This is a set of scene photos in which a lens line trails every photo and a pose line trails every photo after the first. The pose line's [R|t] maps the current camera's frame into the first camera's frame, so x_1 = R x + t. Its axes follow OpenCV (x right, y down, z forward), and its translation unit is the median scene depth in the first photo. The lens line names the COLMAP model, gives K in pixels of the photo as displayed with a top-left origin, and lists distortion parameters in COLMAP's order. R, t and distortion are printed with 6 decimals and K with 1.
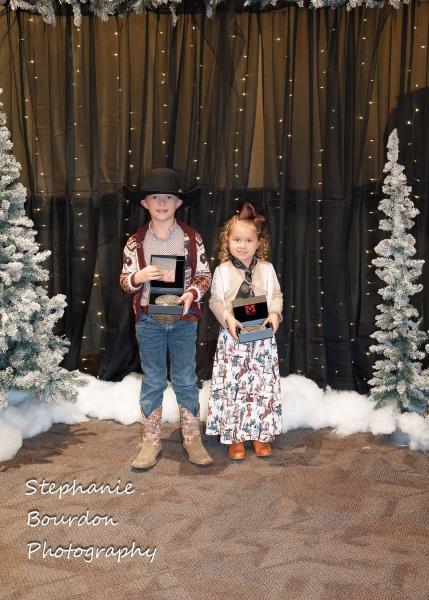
lens RADIAL K [[835.7, 0, 214.5], [0, 835.7, 300.0], [0, 0, 1]] dist [0.017068, 0.424982]
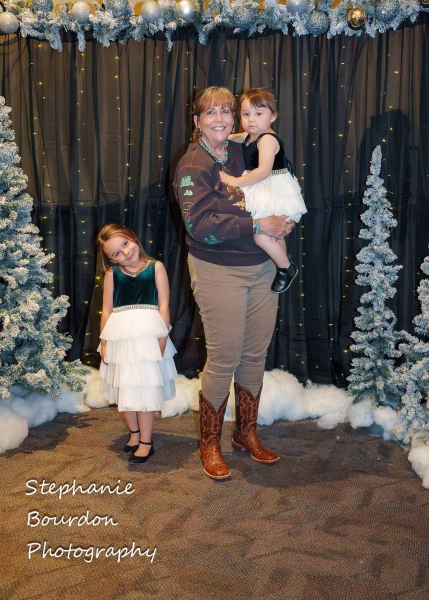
lens RADIAL K [[677.7, 0, 207.5], [0, 677.7, 292.1], [0, 0, 1]] dist [-0.089067, 0.322481]
pose [[0.999987, 0.005034, 0.000949, 0.001975], [-0.005042, 0.999946, 0.009078, -0.020196], [-0.000903, -0.009083, 0.999958, 0.121690]]
